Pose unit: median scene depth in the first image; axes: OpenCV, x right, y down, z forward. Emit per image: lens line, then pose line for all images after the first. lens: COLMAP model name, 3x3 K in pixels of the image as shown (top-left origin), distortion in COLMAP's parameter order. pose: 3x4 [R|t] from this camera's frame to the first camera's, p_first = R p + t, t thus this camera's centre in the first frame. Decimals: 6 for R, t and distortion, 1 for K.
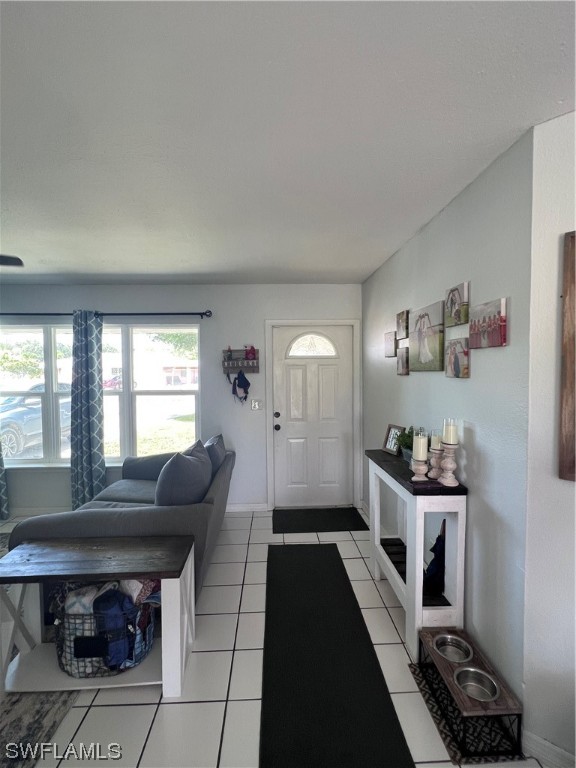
lens RADIAL K [[374.2, 0, 287.7], [0, 374.2, 384.2], [0, 0, 1]] dist [-0.004315, 0.002178]
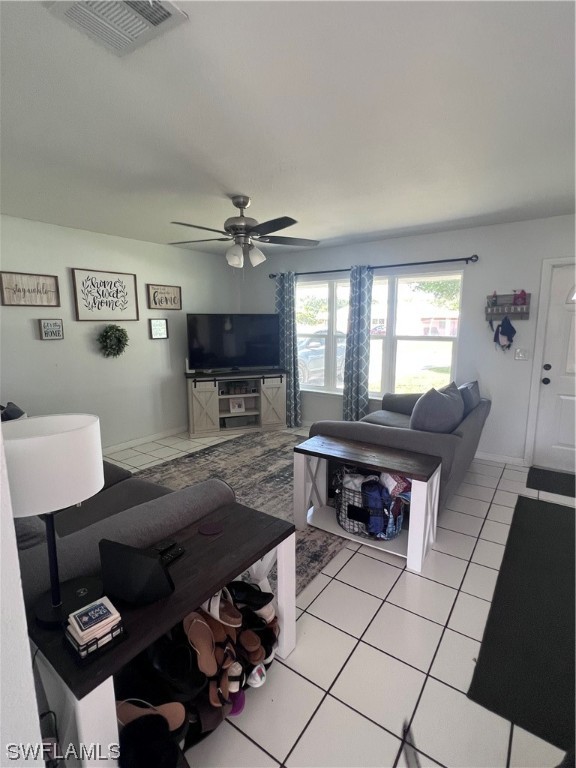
lens RADIAL K [[374.2, 0, 287.8], [0, 374.2, 381.4], [0, 0, 1]] dist [-0.004315, 0.002178]
pose [[0.791114, 0.099933, -0.603451, 0.029416], [-0.027906, 0.991433, 0.127599, 0.023957], [0.611032, -0.084105, 0.787125, -0.113304]]
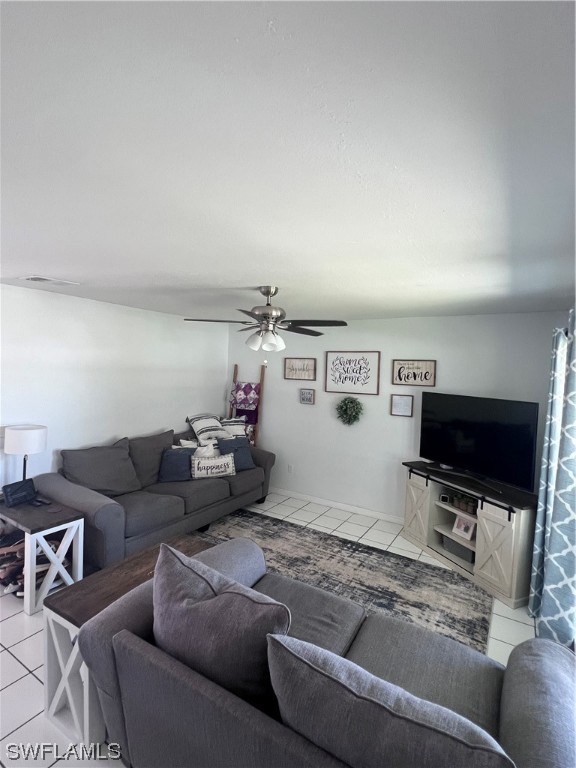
lens RADIAL K [[374.2, 0, 291.1], [0, 374.2, 386.4], [0, 0, 1]] dist [-0.004315, 0.002178]
pose [[-0.554703, 0.020508, -0.831796, 0.072786], [-0.072647, 0.994685, 0.072971, -0.072372], [0.828871, 0.100904, -0.550265, 0.737965]]
